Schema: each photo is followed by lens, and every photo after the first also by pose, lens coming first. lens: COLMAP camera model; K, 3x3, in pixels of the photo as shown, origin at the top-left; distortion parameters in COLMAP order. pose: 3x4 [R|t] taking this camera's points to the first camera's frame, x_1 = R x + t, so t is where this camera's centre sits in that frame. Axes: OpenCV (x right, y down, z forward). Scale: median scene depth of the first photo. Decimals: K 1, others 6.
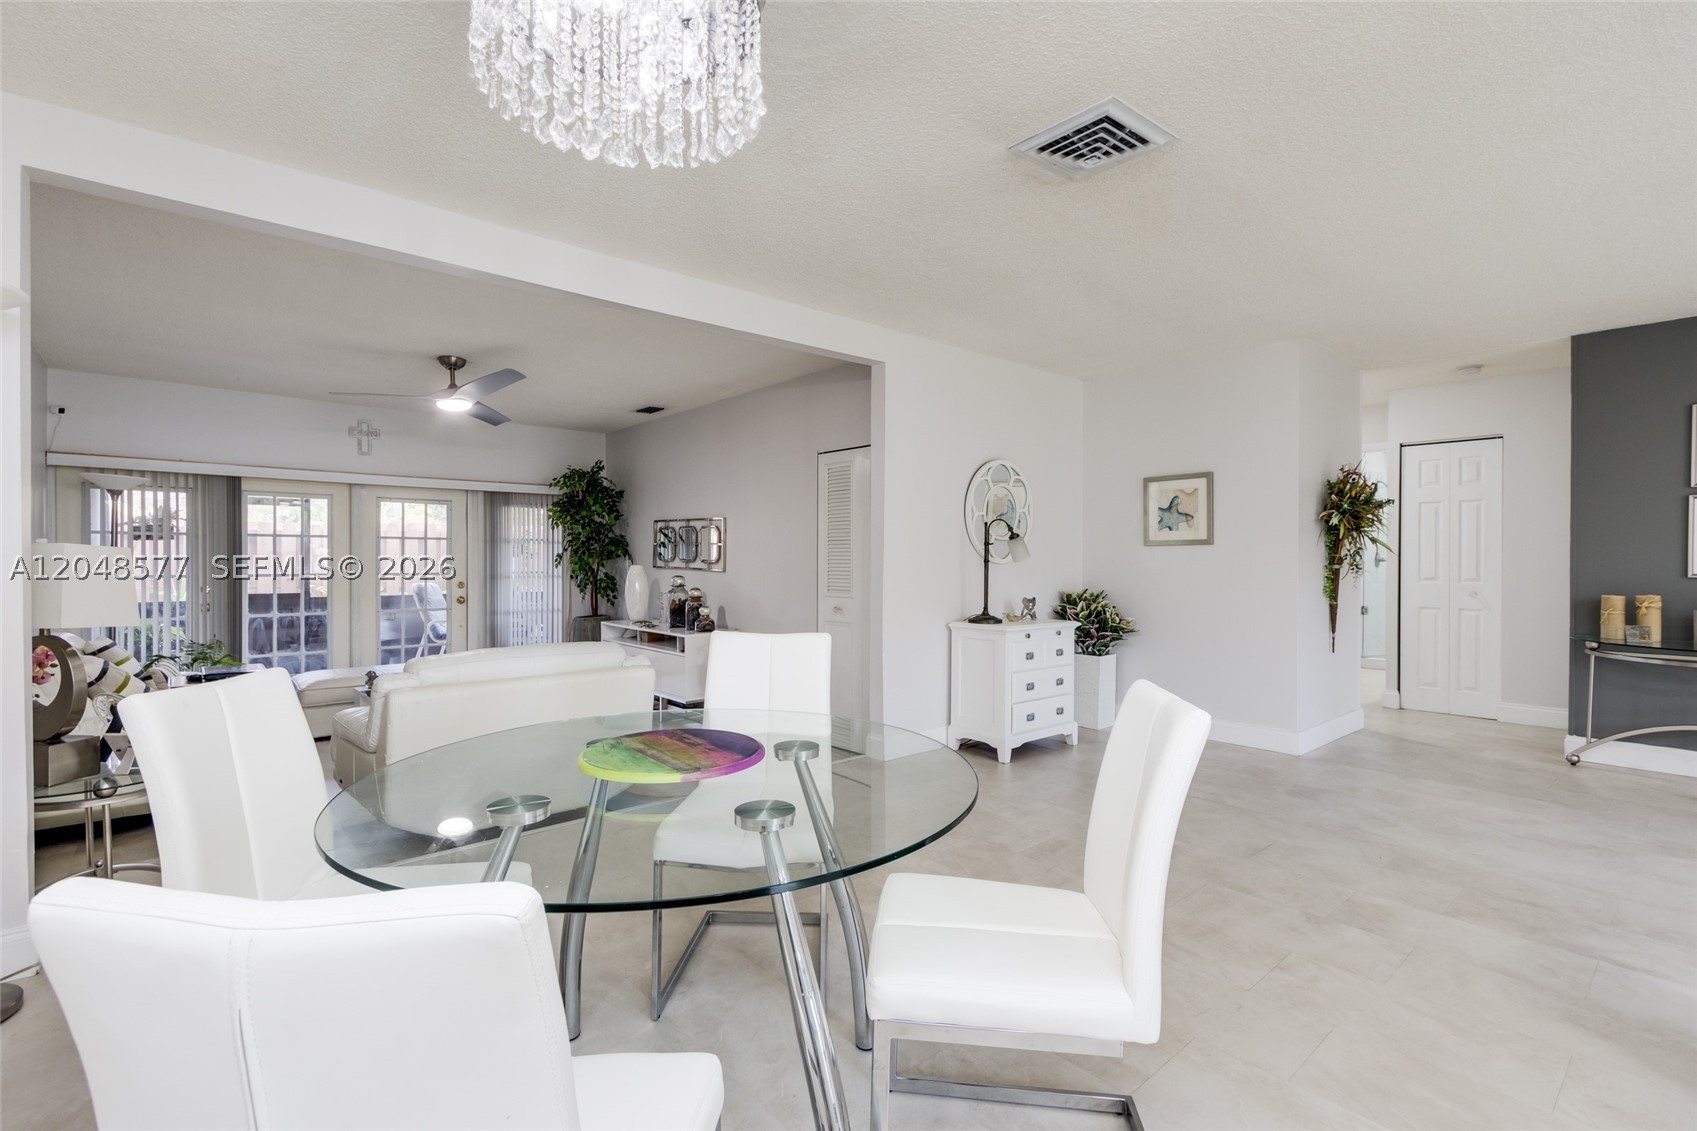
lens RADIAL K [[775.4, 0, 851.9], [0, 775.4, 562.0], [0, 0, 1]] dist [0.004388, -0.000466]
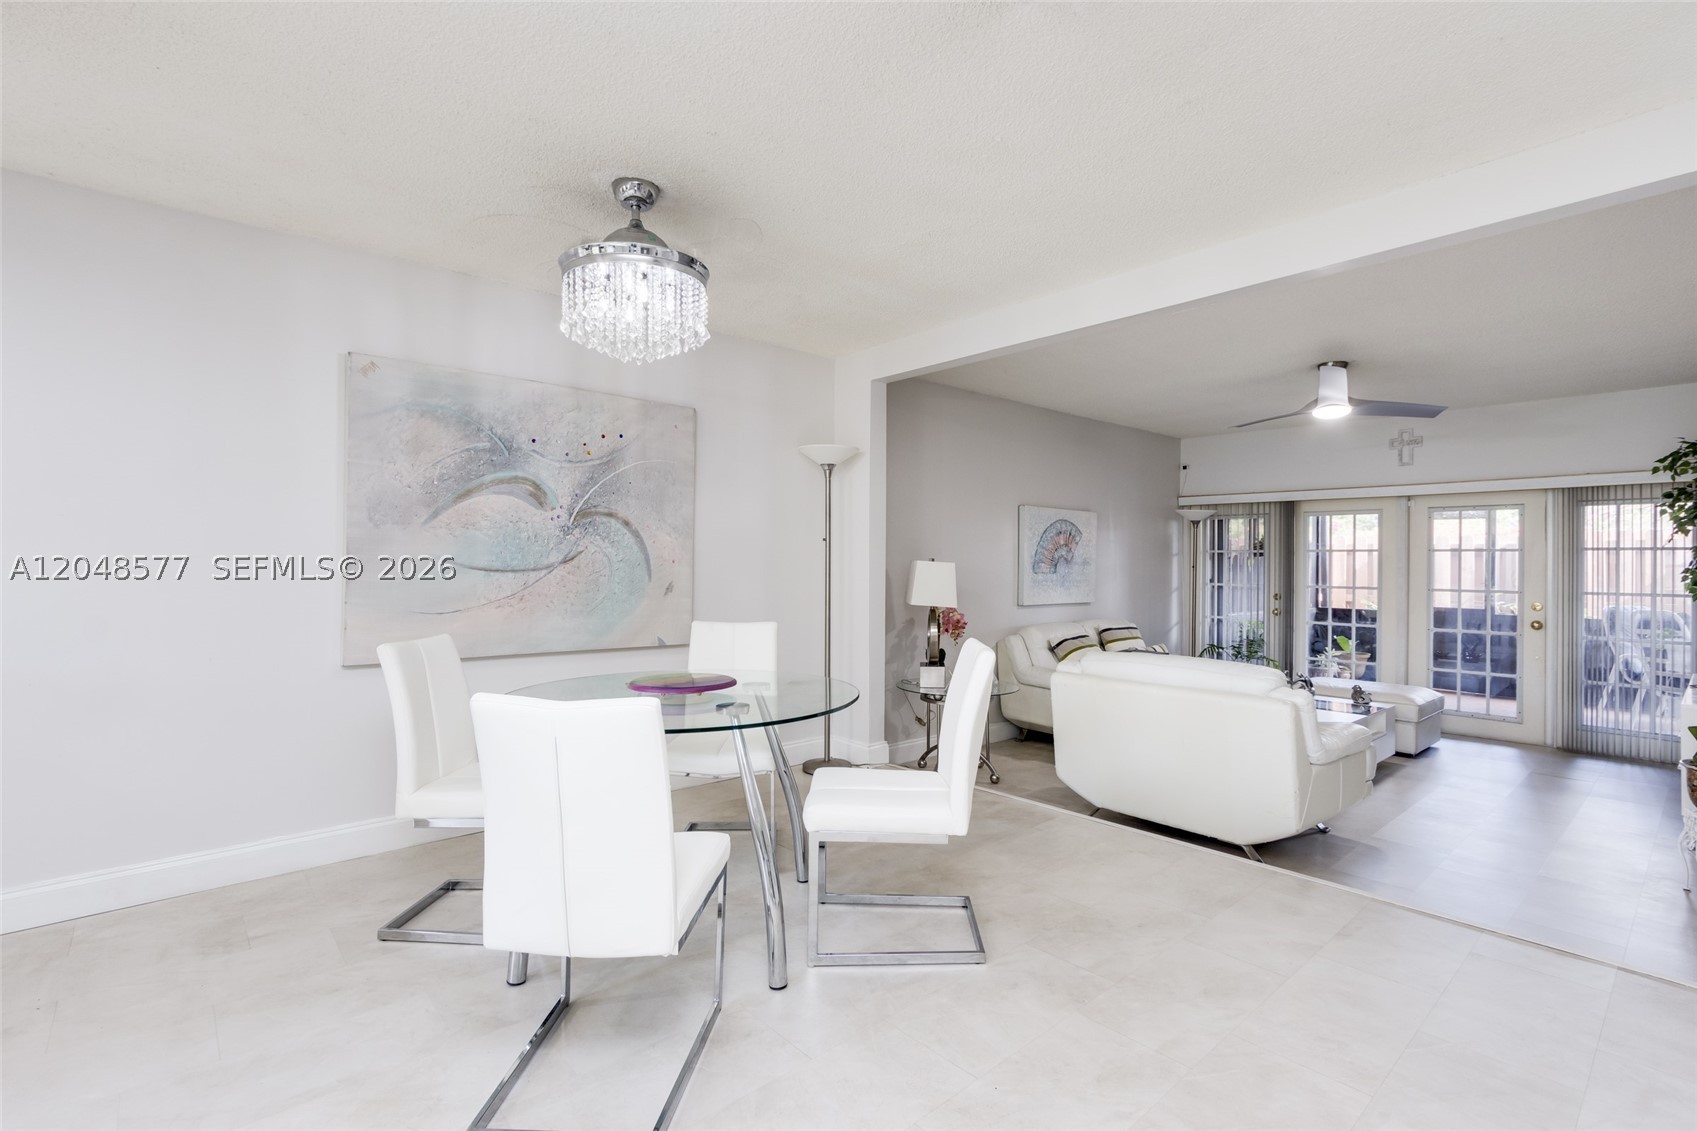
lens RADIAL K [[775.4, 0, 851.9], [0, 775.4, 562.0], [0, 0, 1]] dist [0.004388, -0.000466]
pose [[0.005714, -0.005052, -0.999971, 0.386534], [-0.014536, 0.999881, -0.005134, -0.002911], [0.999878, 0.014565, 0.005640, 0.353149]]
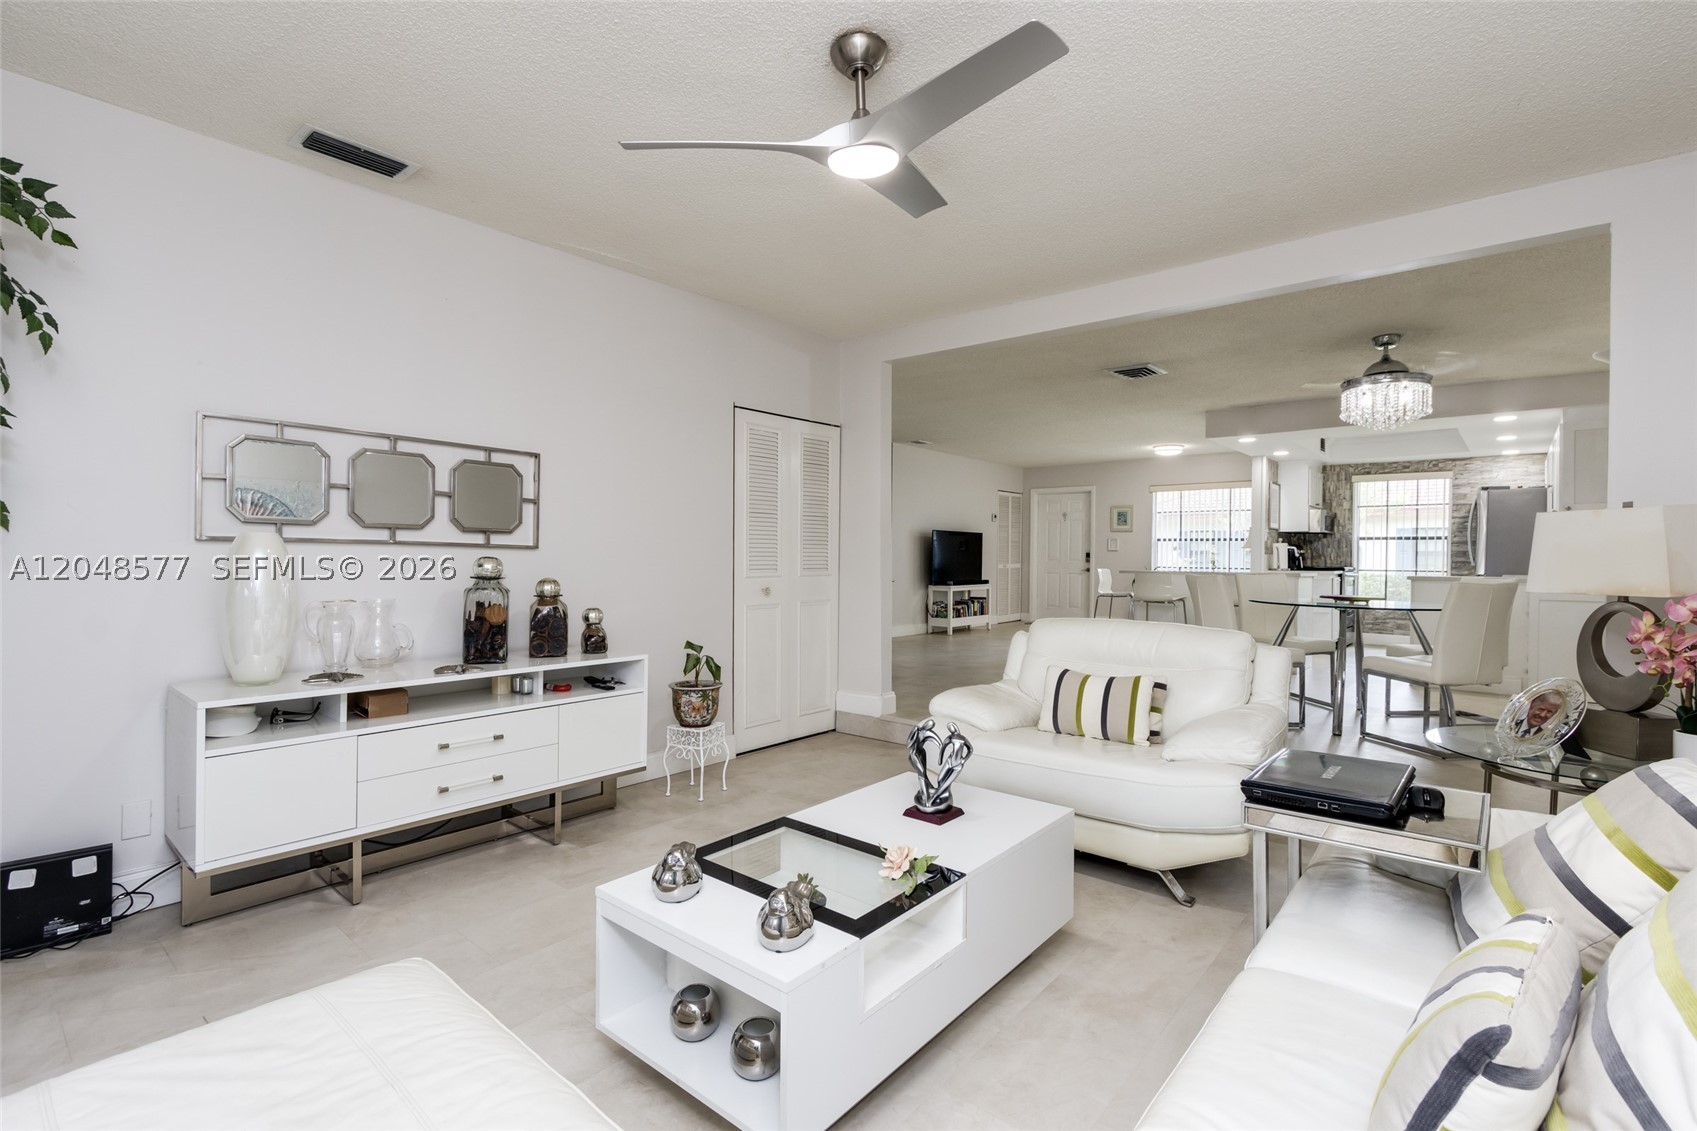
lens RADIAL K [[780.6, 0, 851.2], [0, 780.6, 561.7], [0, 0, 1]] dist [0.004248, 0.000035]
pose [[-0.148353, -0.011664, 0.988866, -0.835134], [0.000076, 0.999930, 0.011806, 0.013899], [-0.988934, 0.001826, -0.148342, 0.940997]]
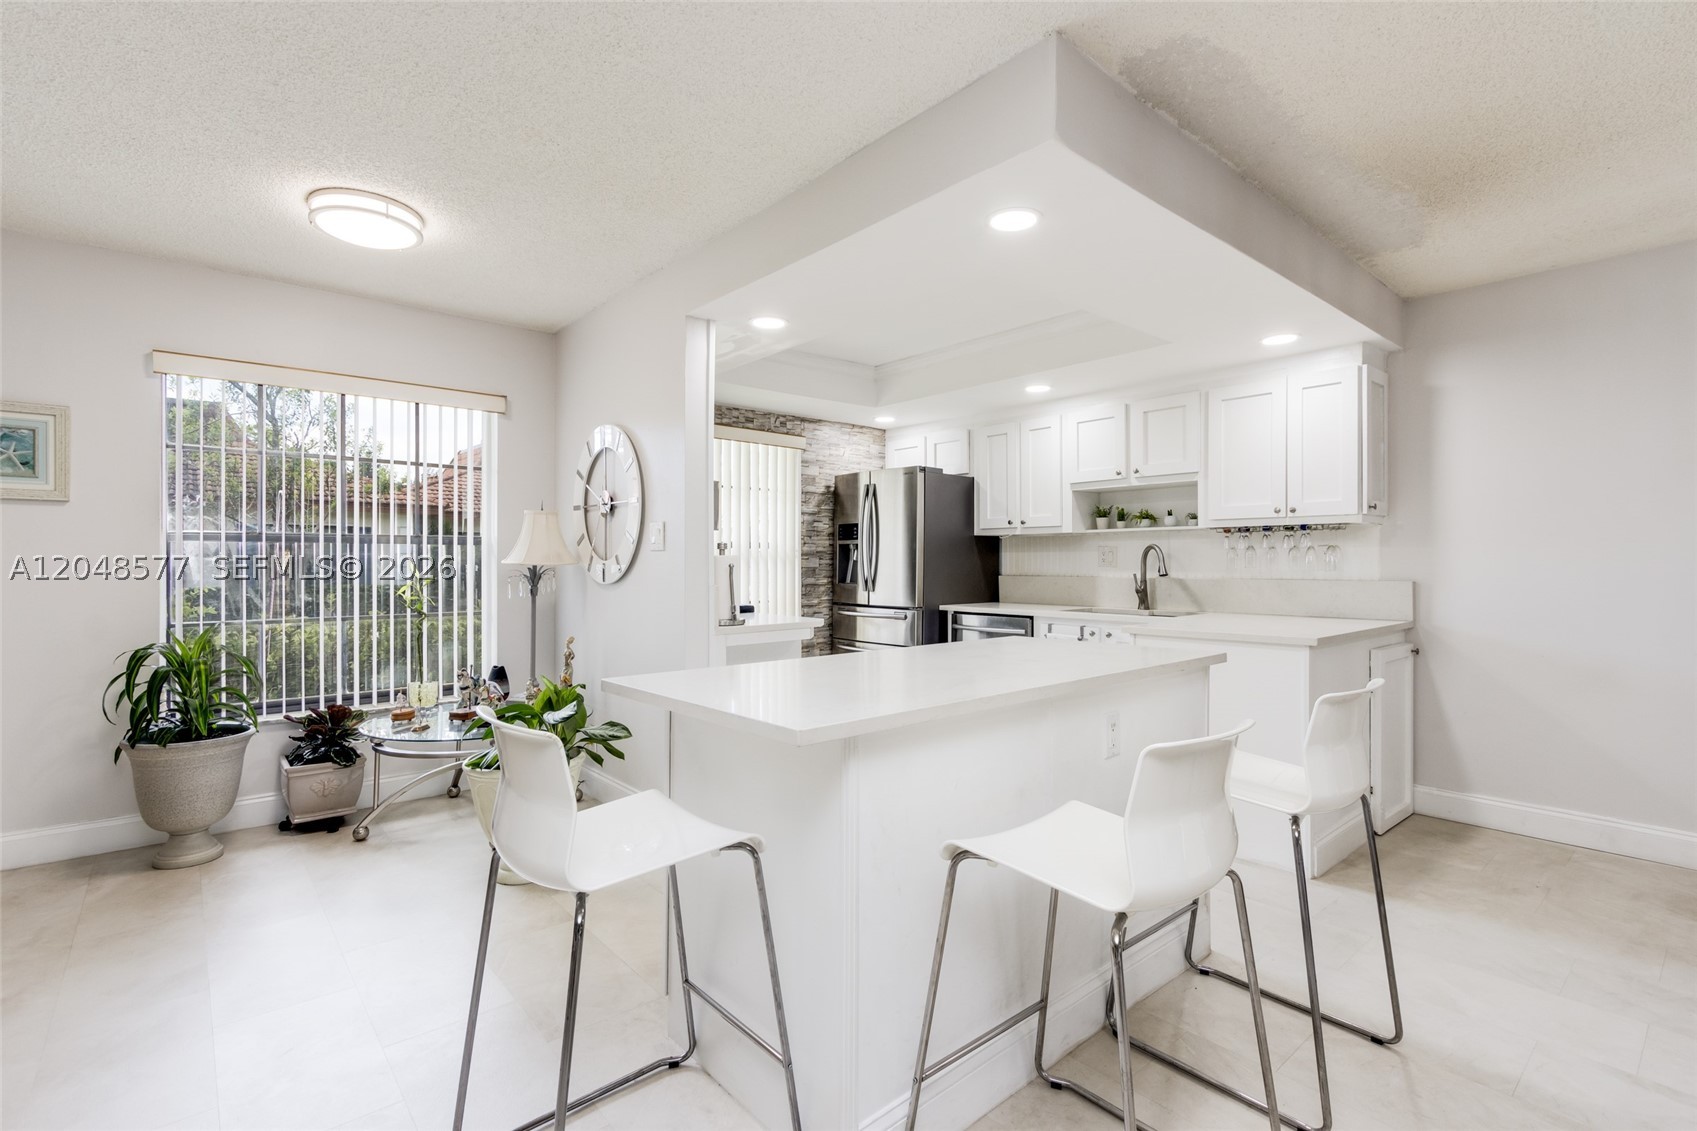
lens RADIAL K [[780.6, 0, 851.2], [0, 780.6, 561.7], [0, 0, 1]] dist [0.004248, 0.000035]
pose [[-0.999937, -0.001908, 0.011099, 0.454920], [-0.001813, 0.999962, 0.008484, -0.004027], [-0.011114, 0.008463, -0.999902, 0.484217]]
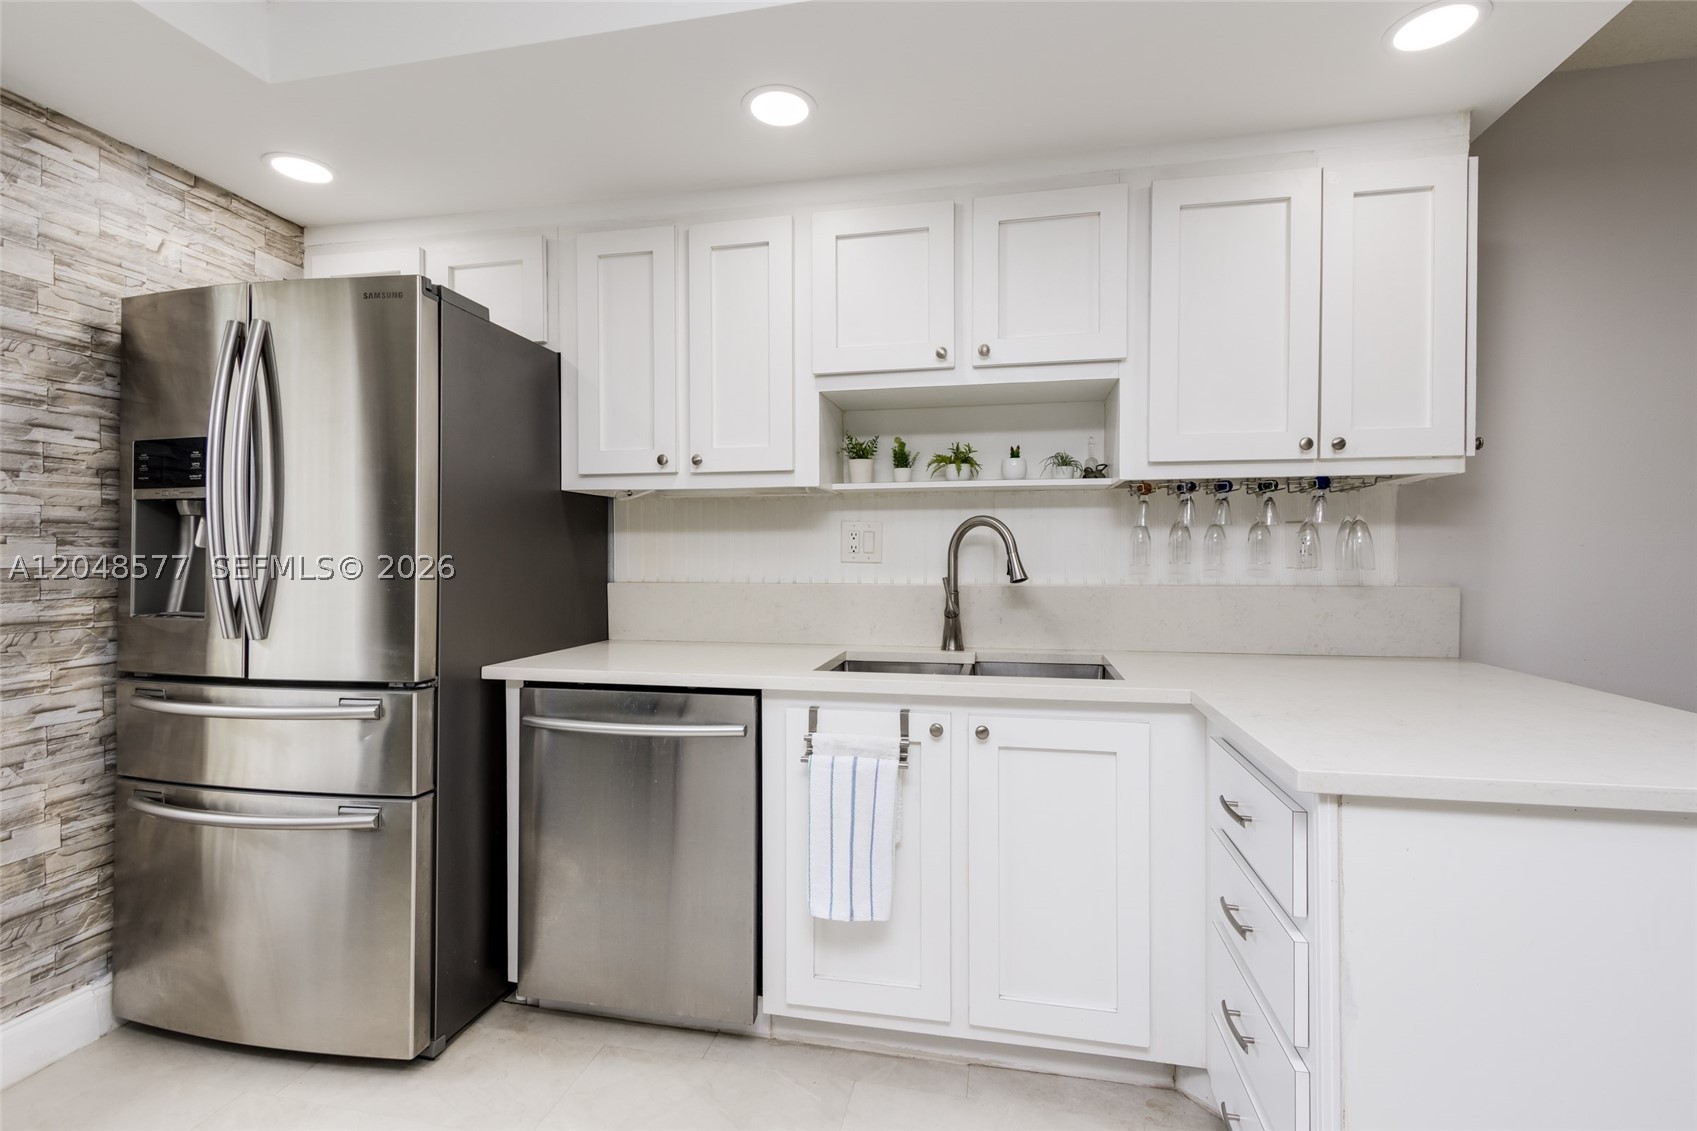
lens RADIAL K [[775.4, 0, 851.9], [0, 775.4, 562.0], [0, 0, 1]] dist [0.004388, -0.000466]
pose [[-0.799957, 0.004466, -0.600041, 0.437252], [-0.006531, 0.999848, 0.016148, 0.001308], [0.600022, 0.016837, -0.799806, -0.043971]]
